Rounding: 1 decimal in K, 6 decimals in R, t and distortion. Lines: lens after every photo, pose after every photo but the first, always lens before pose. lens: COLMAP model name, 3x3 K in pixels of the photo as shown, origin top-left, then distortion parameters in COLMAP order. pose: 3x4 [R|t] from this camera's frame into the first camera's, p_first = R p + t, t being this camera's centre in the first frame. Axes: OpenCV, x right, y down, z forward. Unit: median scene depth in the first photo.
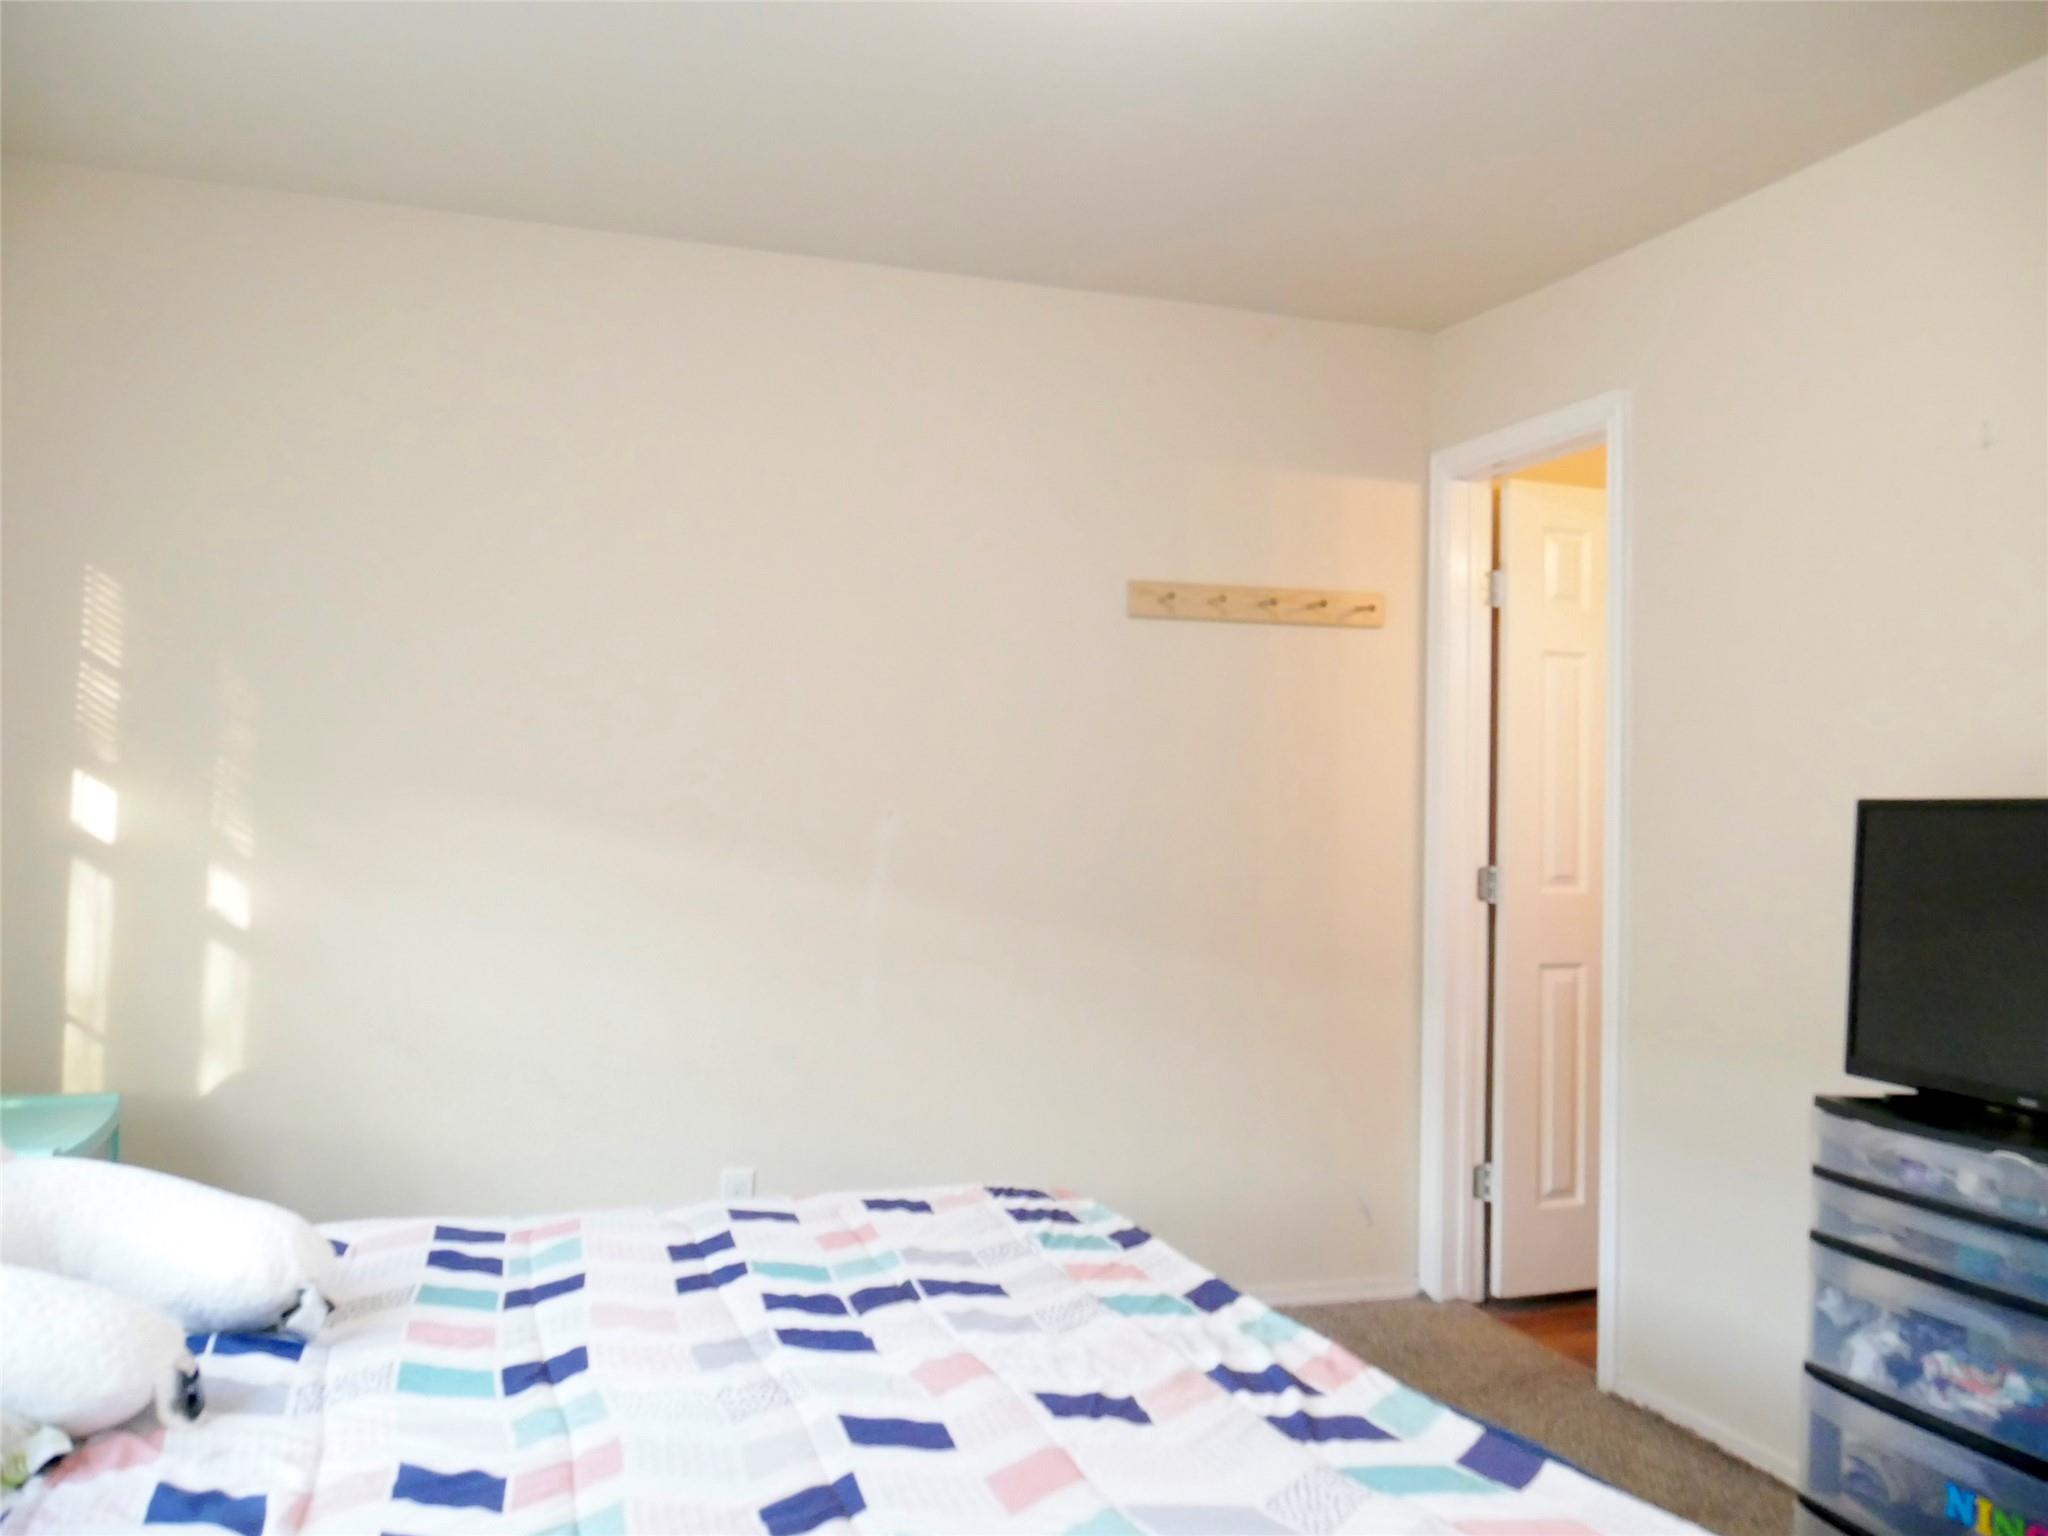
lens RADIAL K [[1708.5, 0, 1024.0], [0, 1708.5, 768.0], [0, 0, 1]] dist [-0.004185, -0.003562]
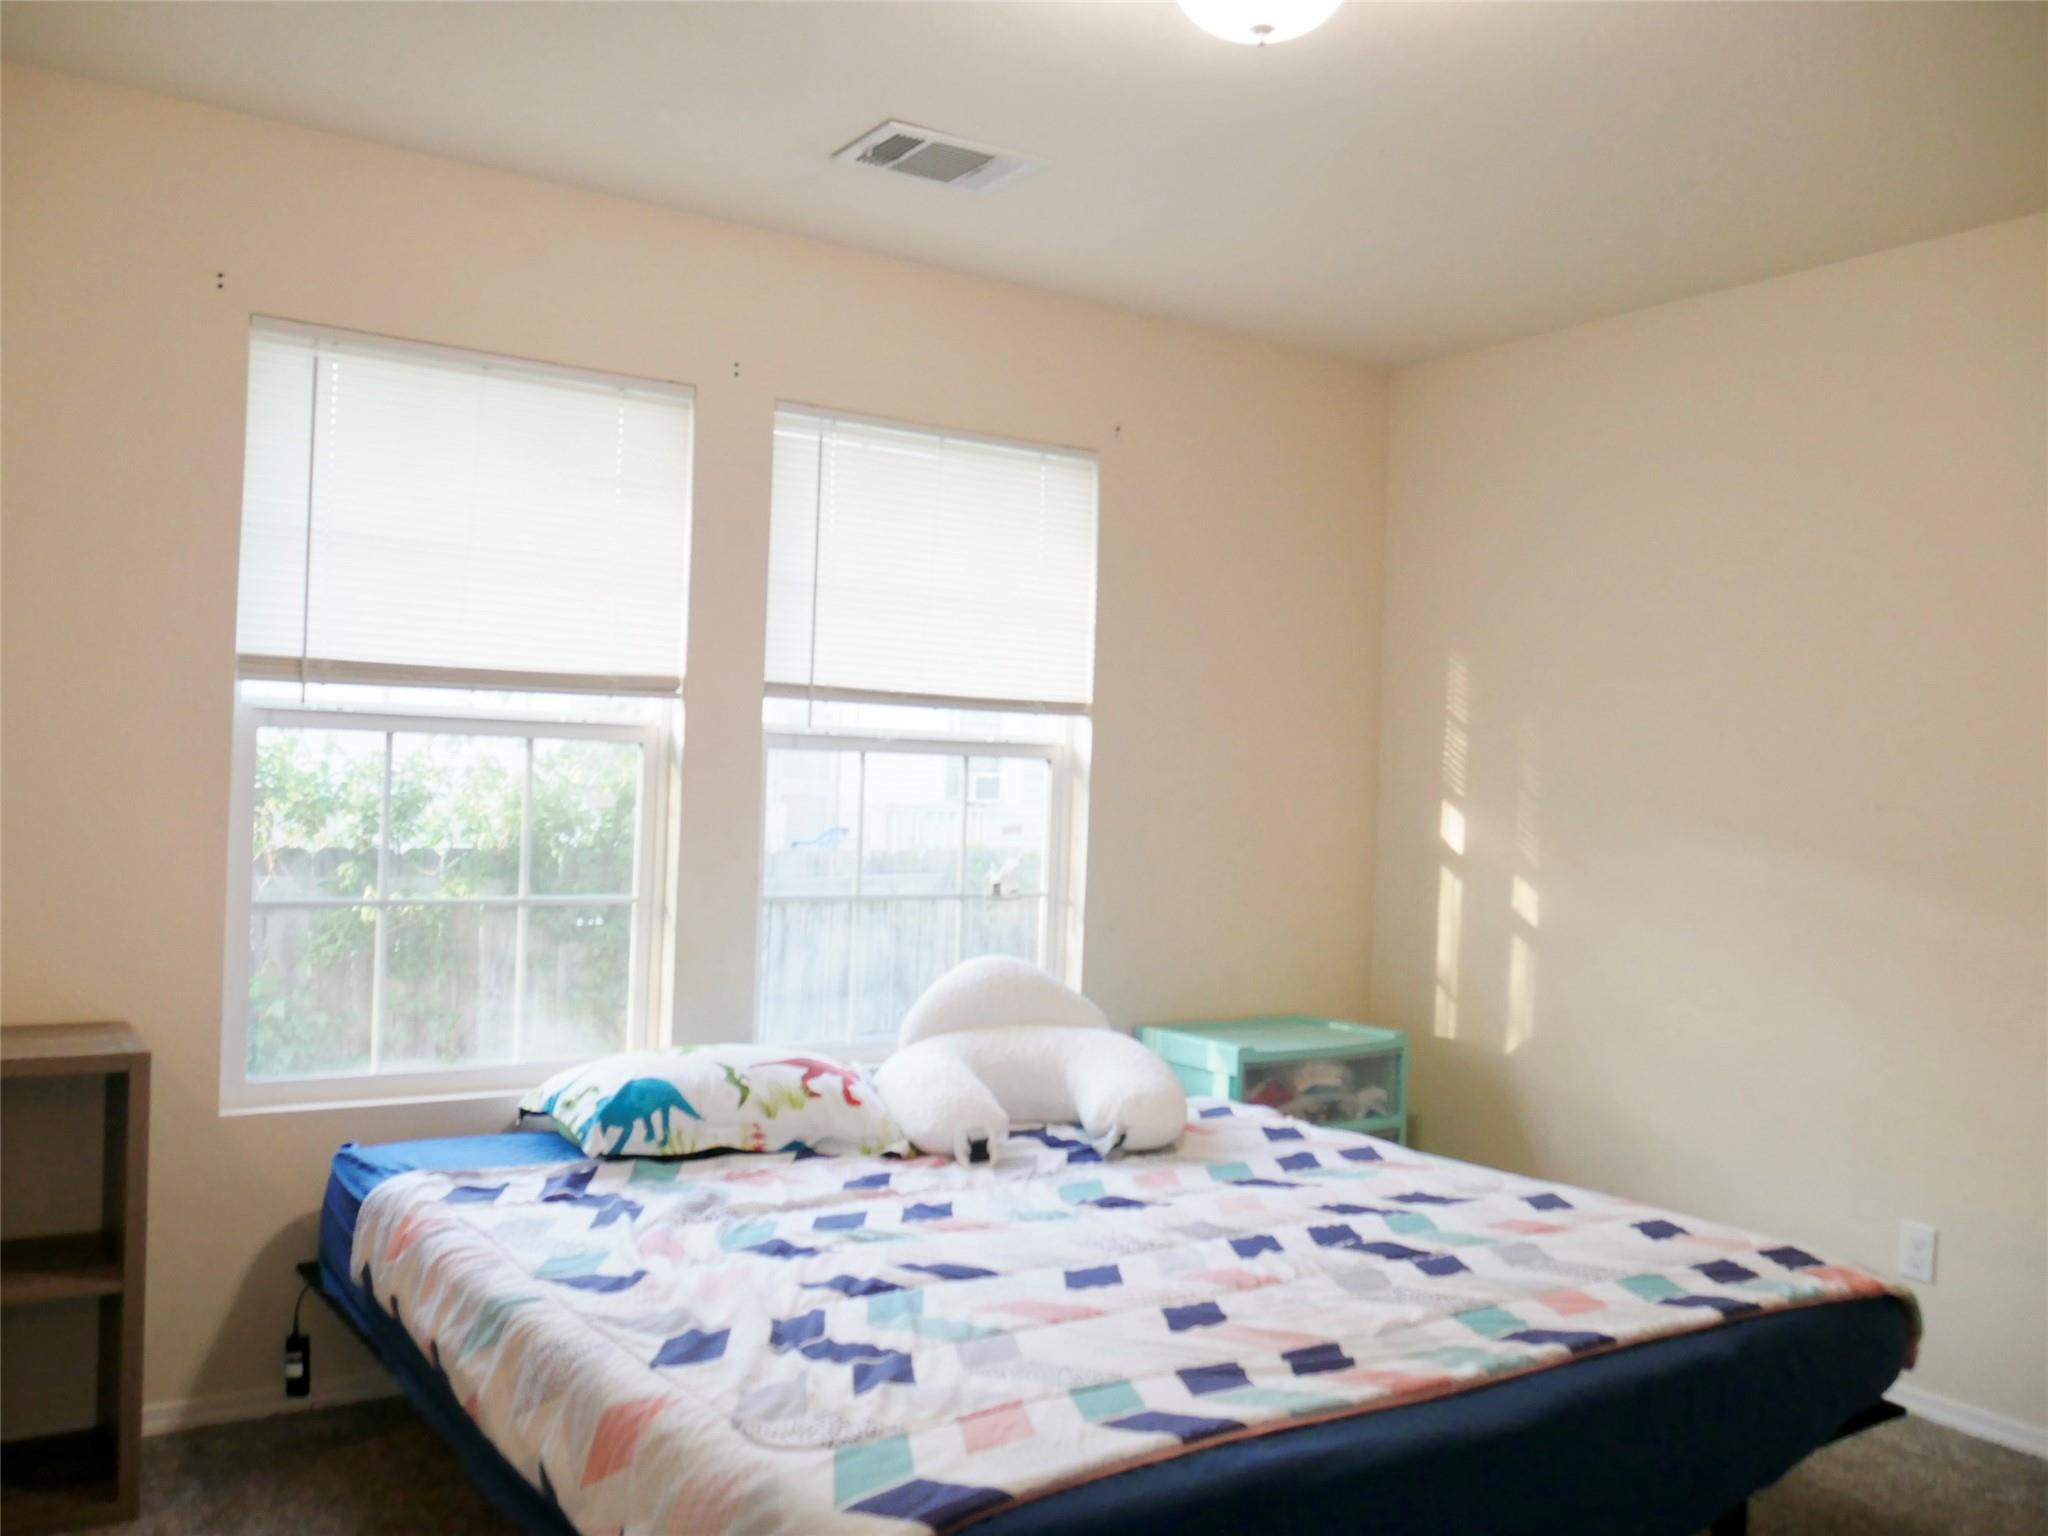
lens RADIAL K [[1670.1, 0, 1024.0], [0, 1670.1, 768.0], [0, 0, 1]] dist [0.000916, -0.190690]
pose [[0.271322, -0.020085, -0.962279, 0.726126], [-0.008568, 0.999692, -0.023282, 0.010878], [0.962450, 0.014561, 0.271067, 0.357005]]
